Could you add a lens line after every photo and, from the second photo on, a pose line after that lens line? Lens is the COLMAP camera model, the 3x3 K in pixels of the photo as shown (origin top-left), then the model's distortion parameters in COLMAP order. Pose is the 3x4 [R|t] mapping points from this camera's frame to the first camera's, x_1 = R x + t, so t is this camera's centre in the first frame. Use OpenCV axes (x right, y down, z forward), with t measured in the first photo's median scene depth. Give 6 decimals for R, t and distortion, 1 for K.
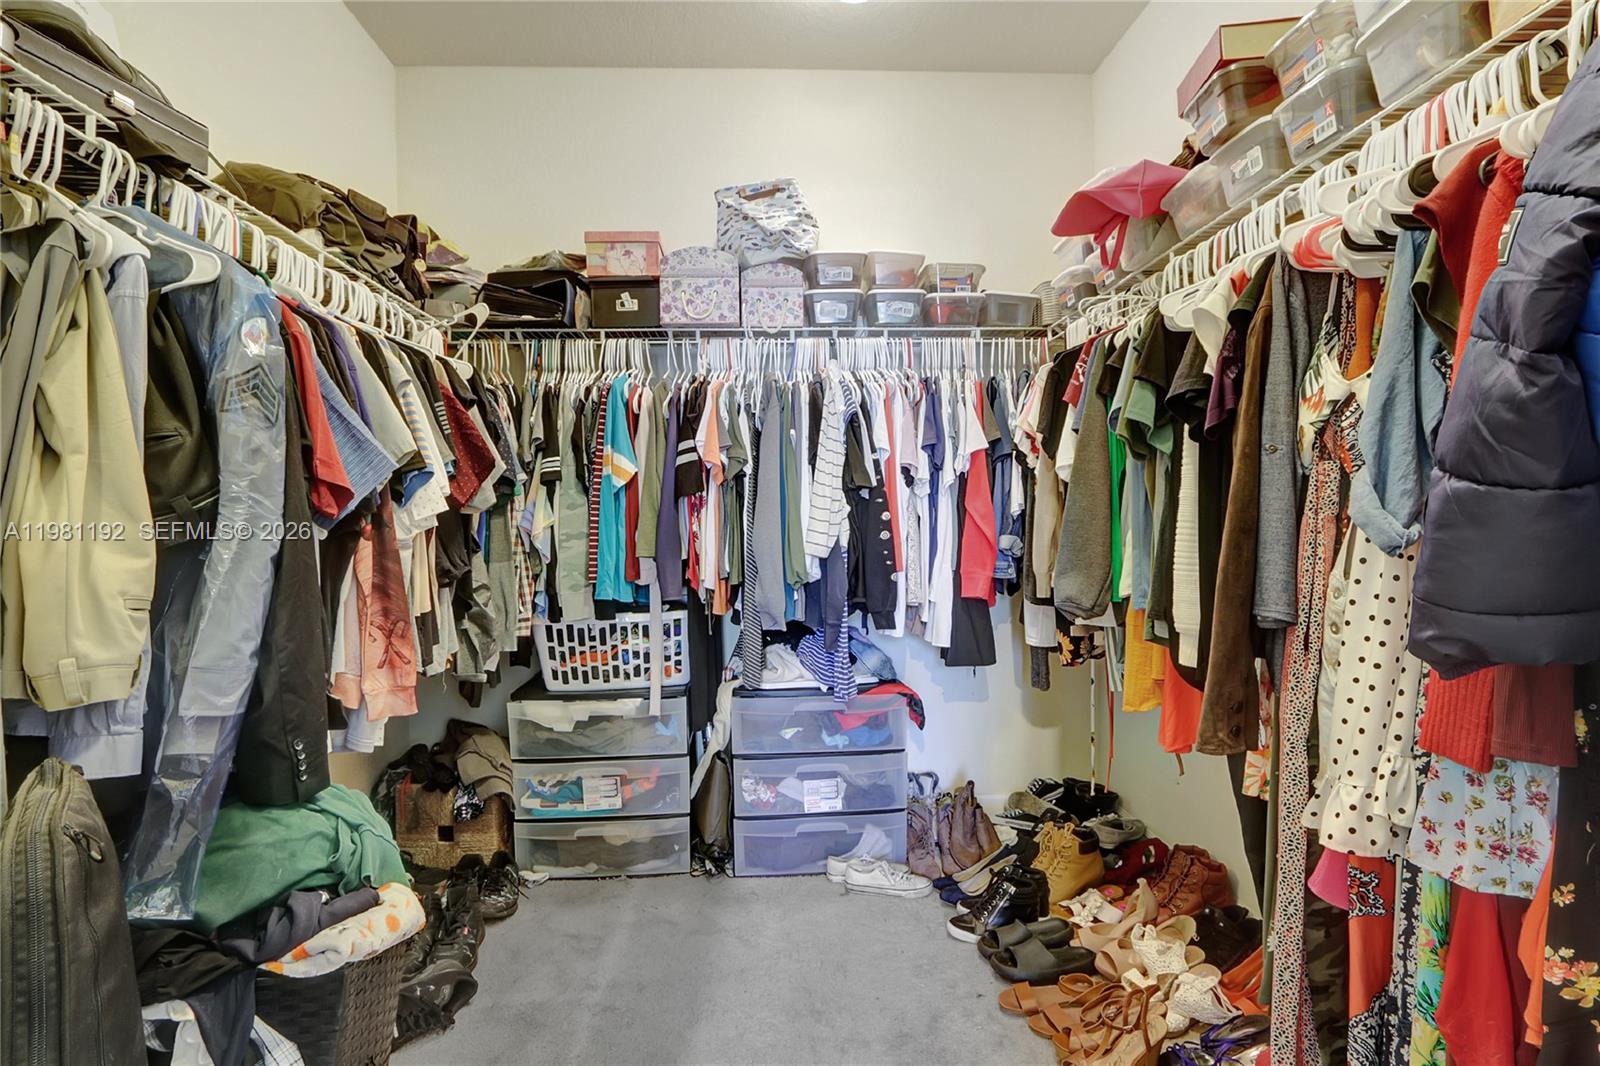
lens RADIAL K [[764.0, 0, 800.6], [0, 764.0, 535.7], [0, 0, 1]] dist [-0.004706, -0.000544]
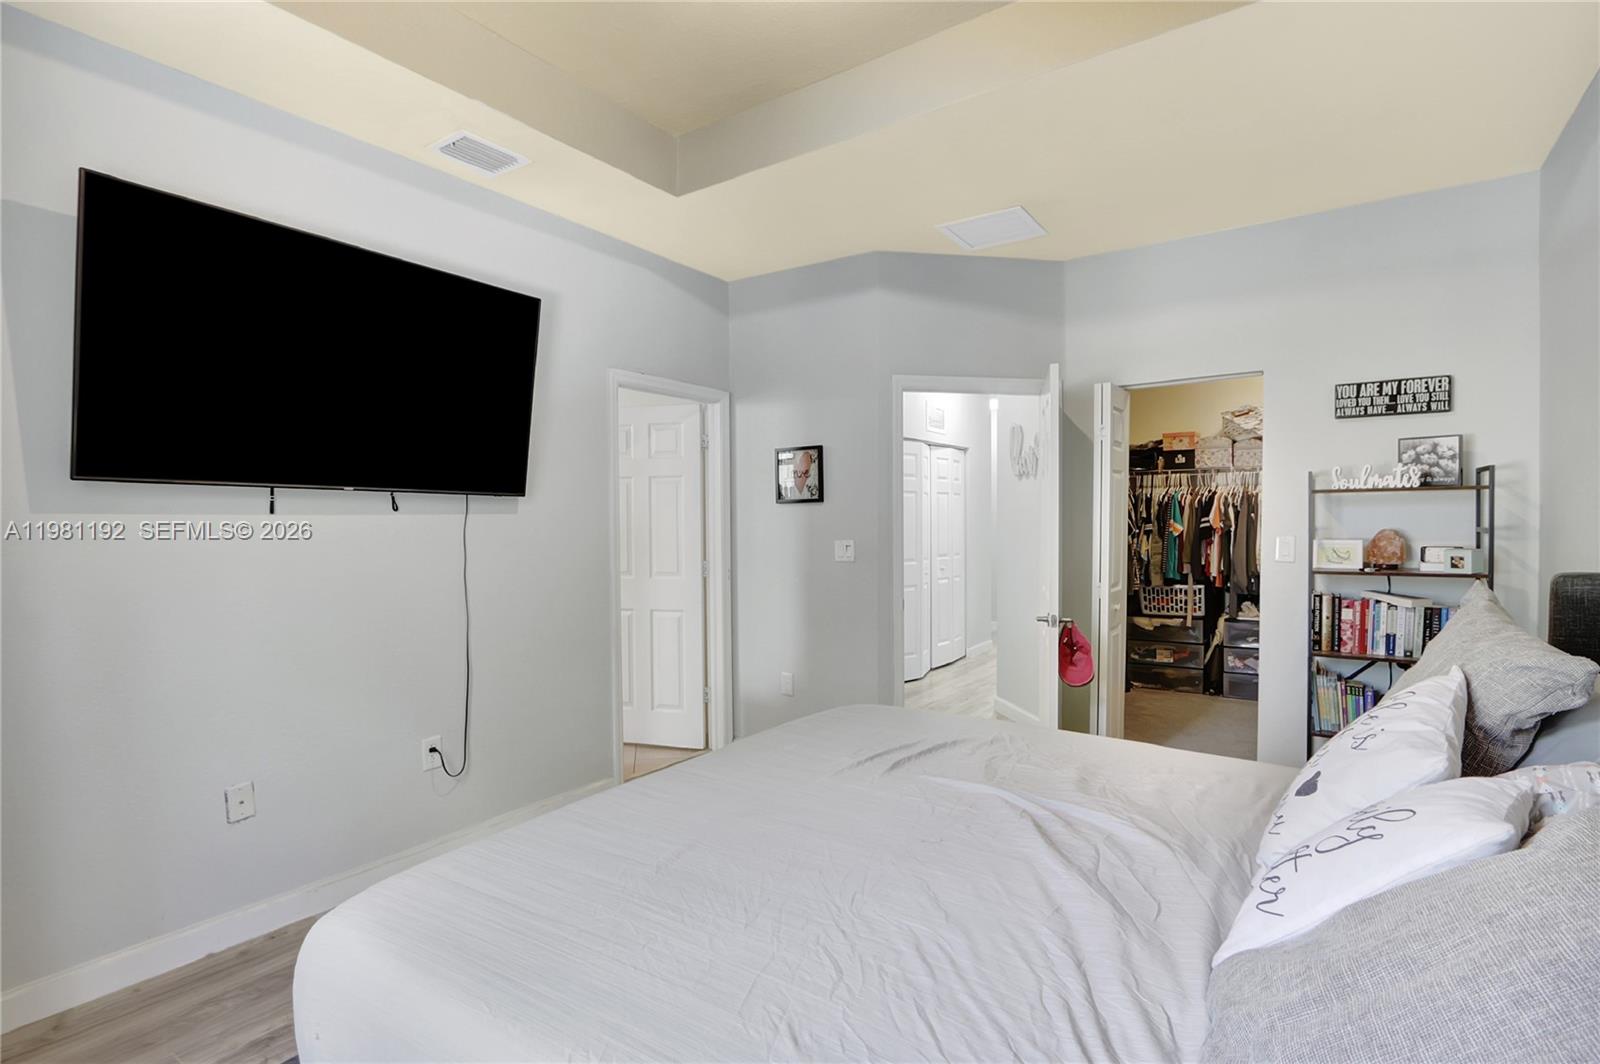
lens RADIAL K [[764.0, 0, 801.7], [0, 764.0, 537.2], [0, 0, 1]] dist [-0.004706, -0.000544]
pose [[0.788190, 0.022339, -0.615026, 0.337589], [-0.015456, 0.999744, 0.016505, -0.076733], [0.615237, -0.003503, 0.788334, -1.735703]]
